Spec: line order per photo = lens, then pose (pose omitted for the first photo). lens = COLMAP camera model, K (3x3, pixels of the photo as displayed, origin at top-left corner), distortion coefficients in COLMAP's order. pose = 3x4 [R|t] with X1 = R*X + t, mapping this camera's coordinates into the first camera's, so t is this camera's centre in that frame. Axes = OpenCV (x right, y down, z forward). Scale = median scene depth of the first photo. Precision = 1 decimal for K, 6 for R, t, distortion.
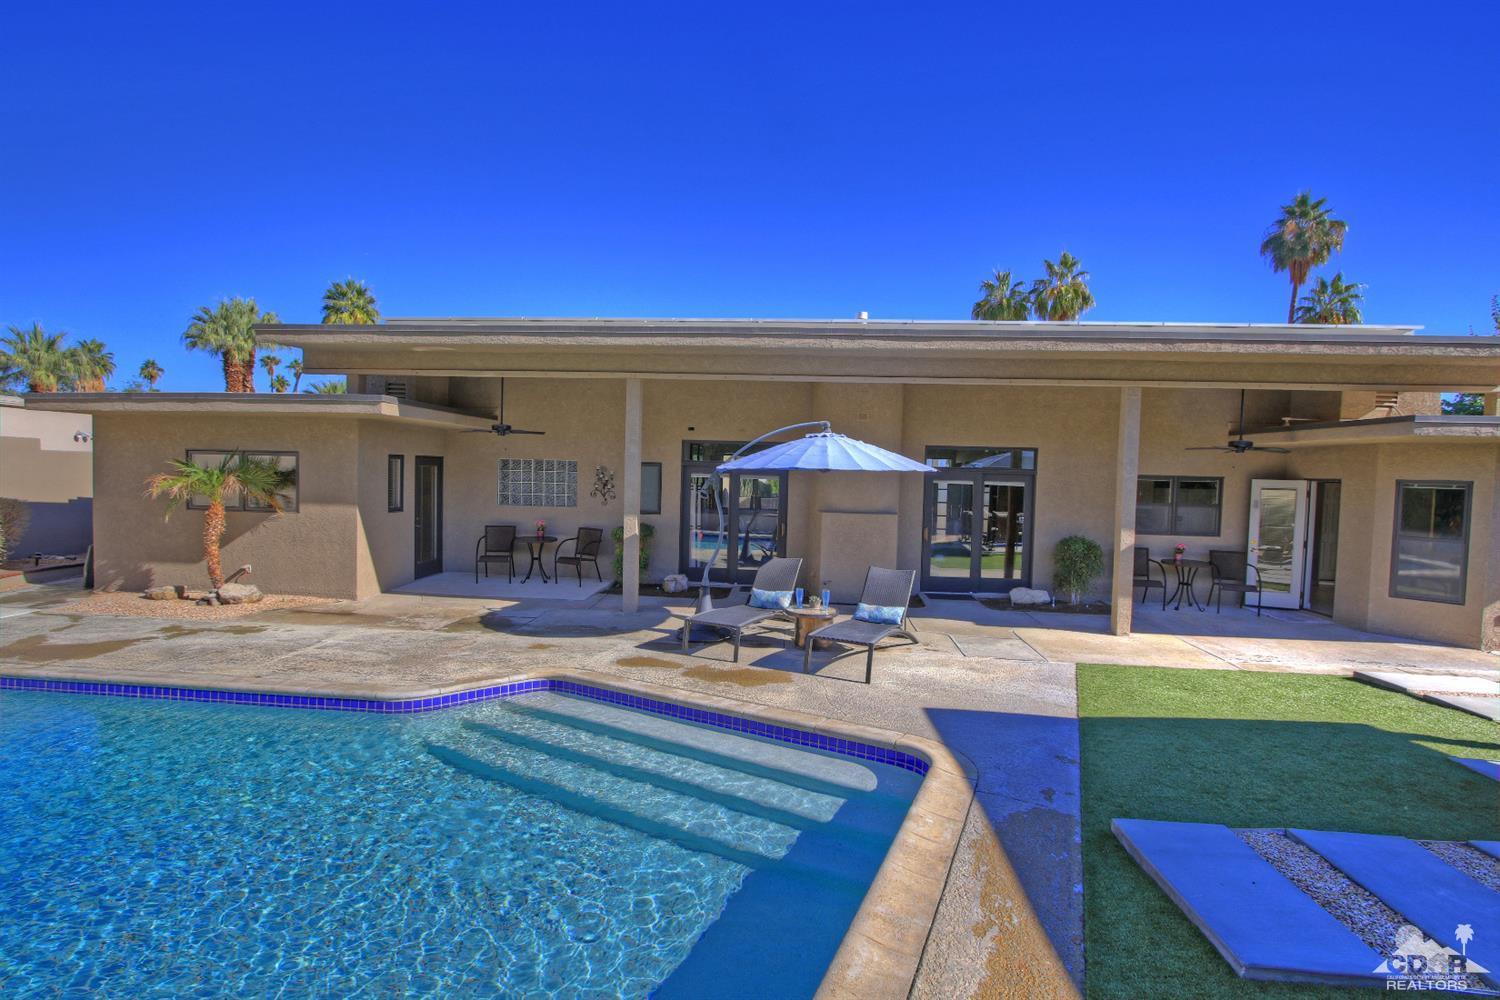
lens RADIAL K [[714.5, 0, 736.4], [0, 714.5, 505.3], [0, 0, 1]] dist [-0.024150, 0.008638]
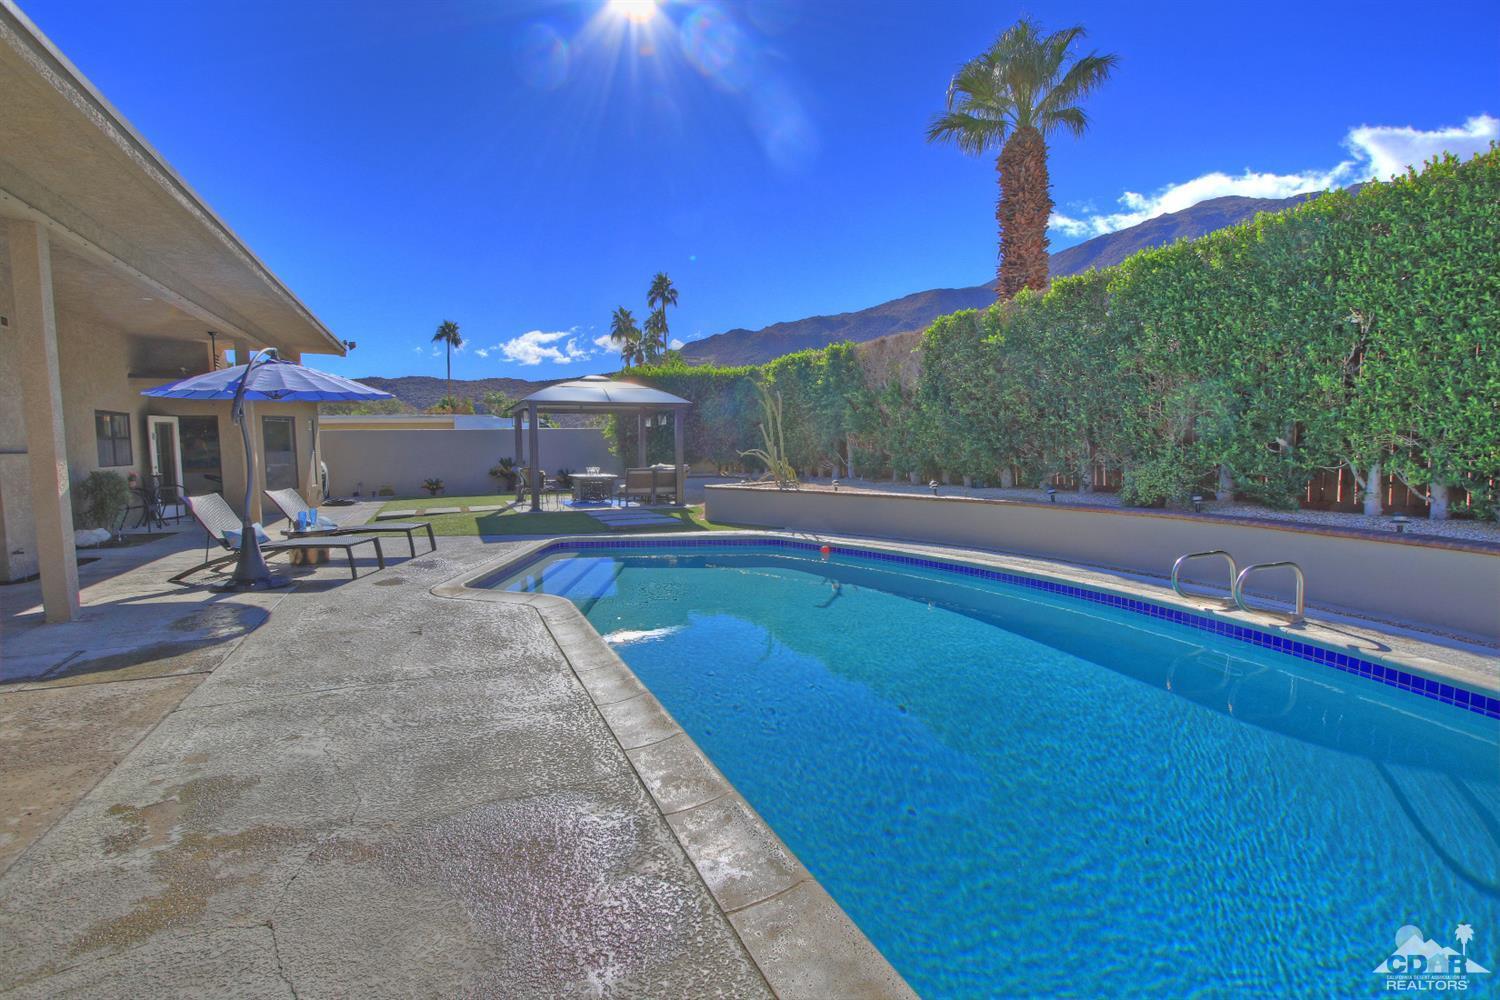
lens RADIAL K [[714.5, 0, 736.4], [0, 714.5, 505.3], [0, 0, 1]] dist [-0.024150, 0.008638]
pose [[-0.464744, -0.097023, 0.880113, -0.972997], [0.038437, 0.990831, 0.129525, -0.001443], [-0.884610, 0.094025, -0.456754, 0.799738]]
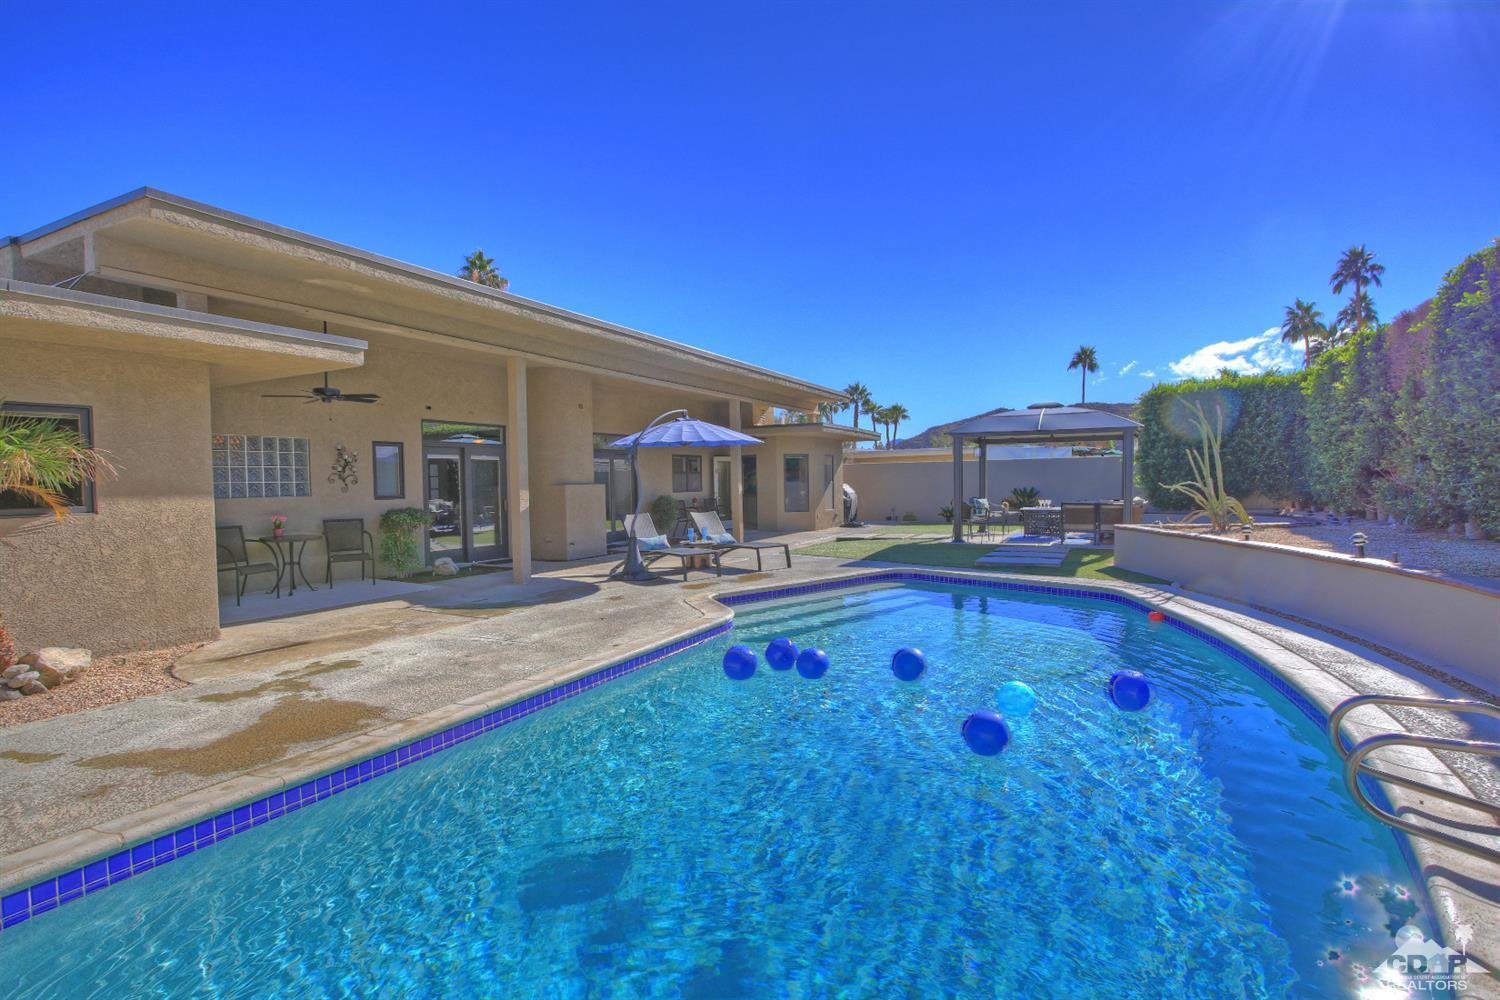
lens RADIAL K [[714.5, 0, 736.4], [0, 714.5, 505.3], [0, 0, 1]] dist [-0.024150, 0.008638]
pose [[0.386569, -0.064101, 0.920030, -1.023790], [0.067950, 0.996850, 0.040903, 0.016956], [-0.919754, 0.046704, 0.389707, 0.324063]]
